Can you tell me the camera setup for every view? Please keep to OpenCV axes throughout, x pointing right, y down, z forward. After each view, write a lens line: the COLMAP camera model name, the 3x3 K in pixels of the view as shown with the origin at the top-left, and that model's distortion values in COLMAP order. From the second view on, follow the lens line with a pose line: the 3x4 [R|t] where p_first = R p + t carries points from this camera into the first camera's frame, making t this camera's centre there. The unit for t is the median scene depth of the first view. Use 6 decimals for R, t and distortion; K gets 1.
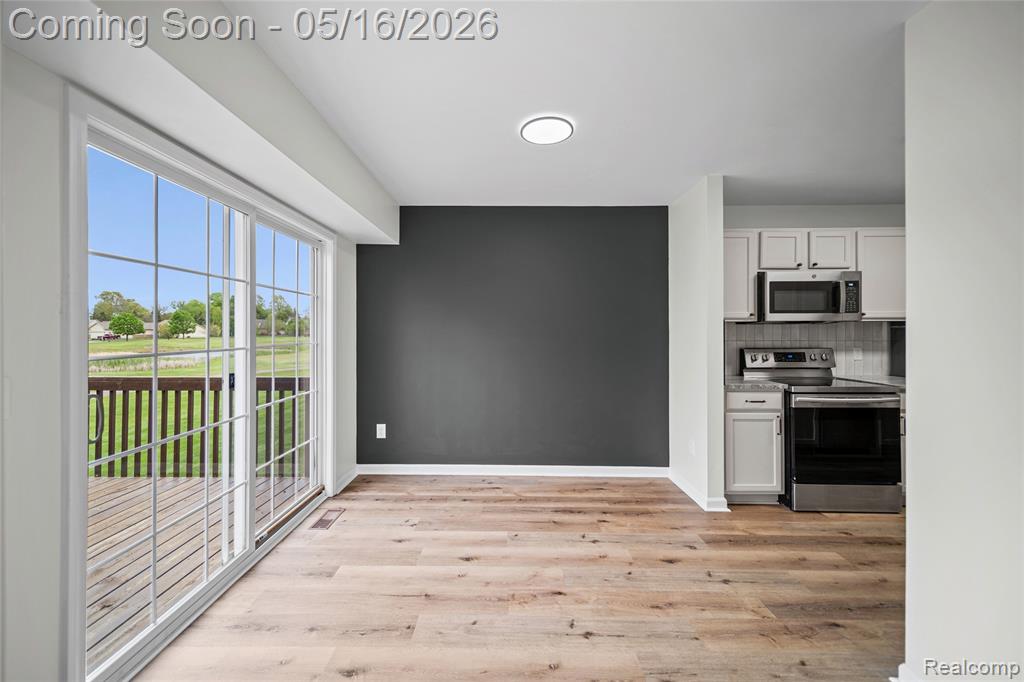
lens RADIAL K [[379.2, 0, 497.1], [0, 379.2, 330.4], [0, 0, 1]] dist [0.007376, -0.016497]
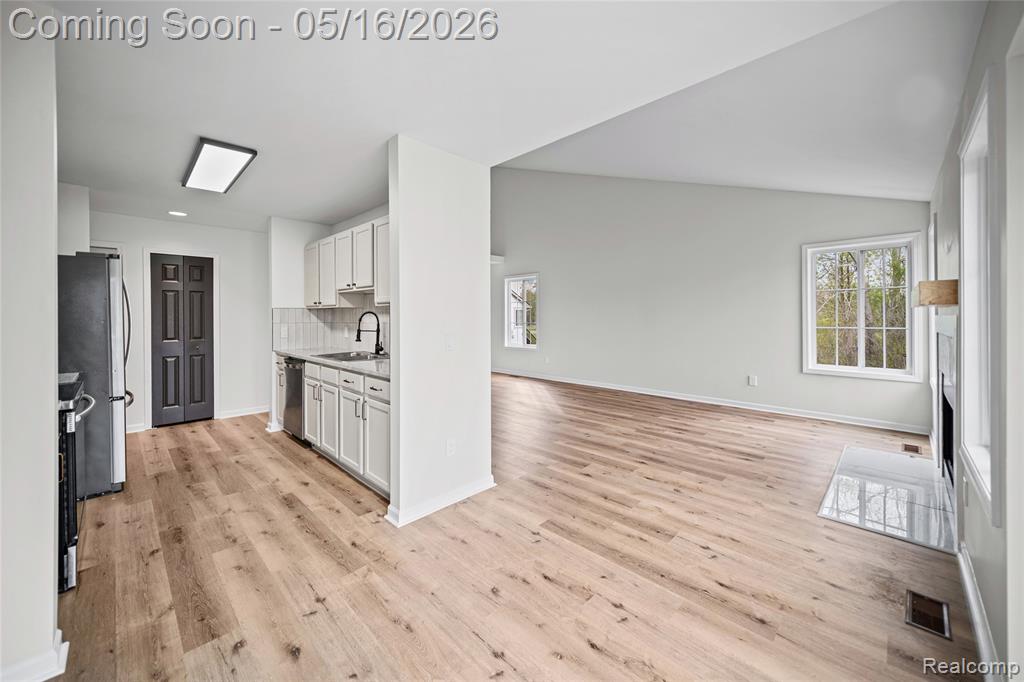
lens RADIAL K [[387.8, 0, 510.0], [0, 387.8, 314.6], [0, 0, 1]] dist [0.008642, -0.000058]
pose [[-0.726101, 0.003286, 0.687581, -0.223449], [0.004070, 0.999992, -0.000482, 0.001987], [-0.687576, 0.002449, -0.726108, 0.887114]]
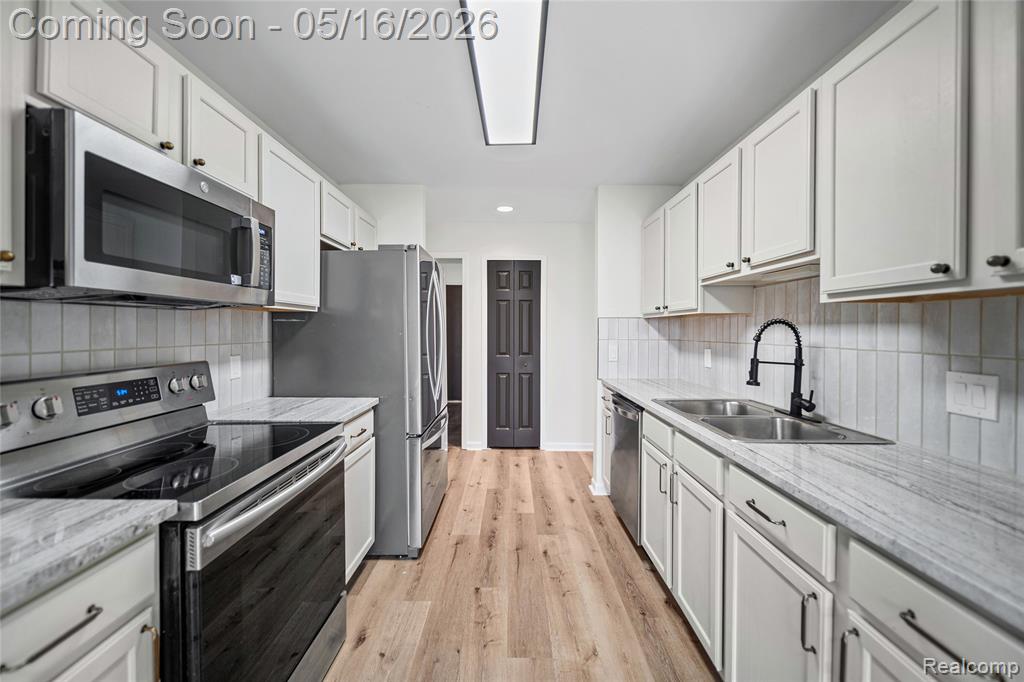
lens RADIAL K [[393.7, 0, 512.0], [0, 393.7, 329.0], [0, 0, 1]] dist [0.000370, -0.000133]
pose [[-0.023527, 0.000113, 0.999723, 0.415212], [-0.004299, 0.999991, -0.000215, 0.005052], [-0.999714, -0.004303, -0.023526, 0.685474]]
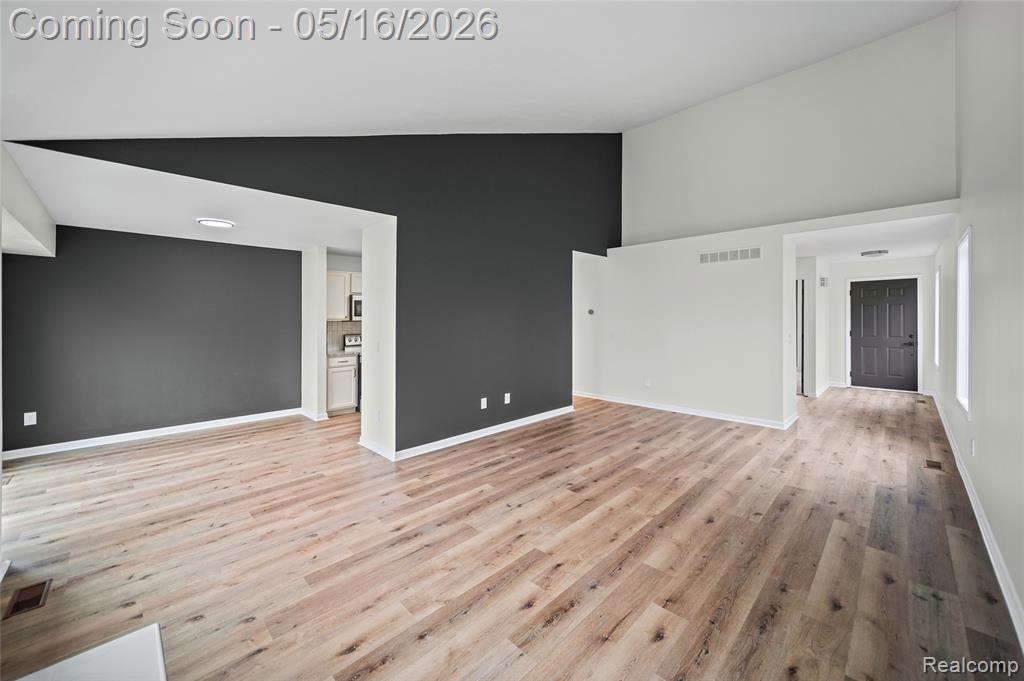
lens RADIAL K [[394.4, 0, 513.0], [0, 394.4, 311.5], [0, 0, 1]] dist [-0.000319, -0.000257]
pose [[0.689371, 0.006813, 0.724376, -0.189715], [0.003904, 0.999906, -0.013119, -0.041283], [-0.724398, 0.011872, 0.689280, -1.002366]]
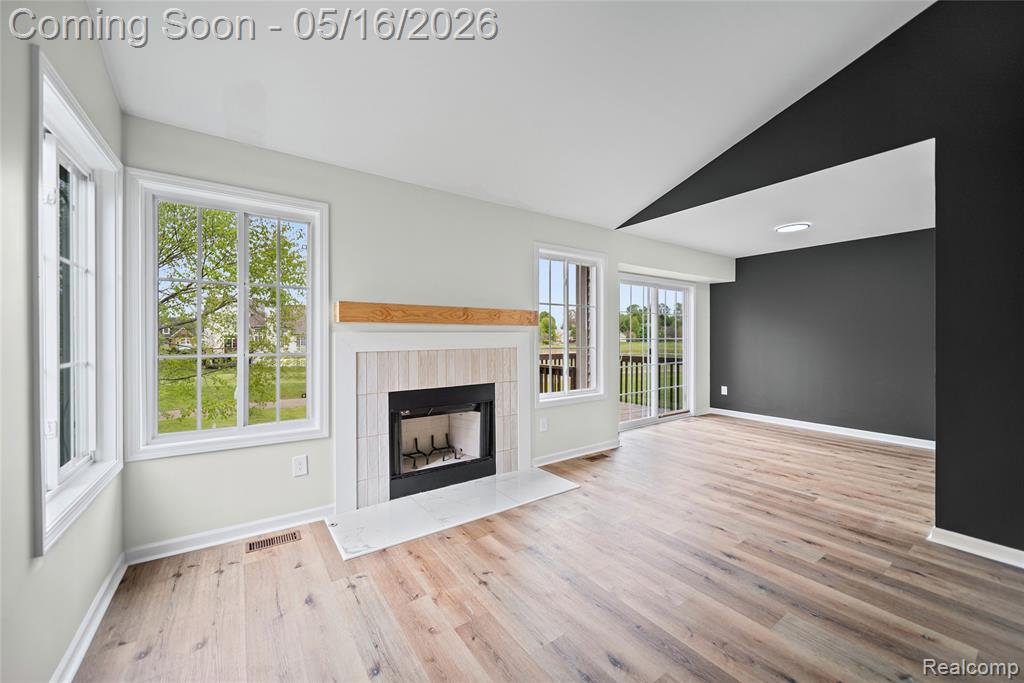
lens RADIAL K [[389.8, 0, 504.6], [0, 389.8, 341.4], [0, 0, 1]] dist [-0.001416, -0.000828]
pose [[0.587473, 0.008439, -0.809200, 0.619340], [0.003710, 0.999907, 0.013121, 0.018110], [0.809235, -0.010710, 0.587387, -0.971453]]
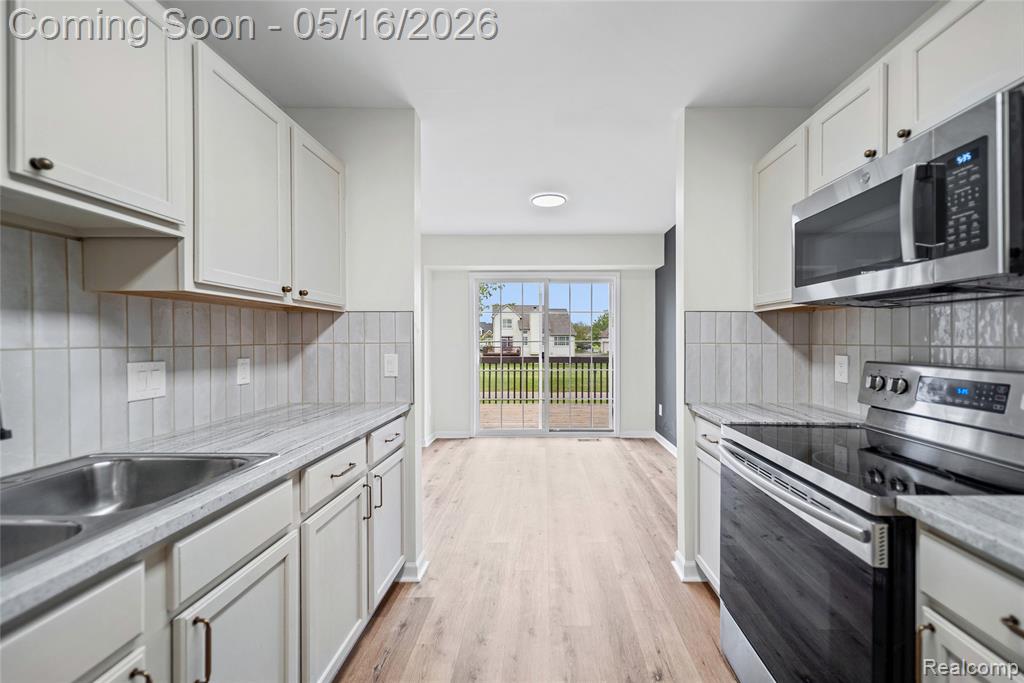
lens RADIAL K [[405.4, 0, 541.5], [0, 405.4, 337.2], [0, 0, 1]] dist [-0.001709, -0.000264]
pose [[0.017513, -0.002041, -0.999845, 1.253865], [0.001390, 0.999997, -0.002017, 0.020480], [0.999846, -0.001354, 0.017516, 0.662057]]
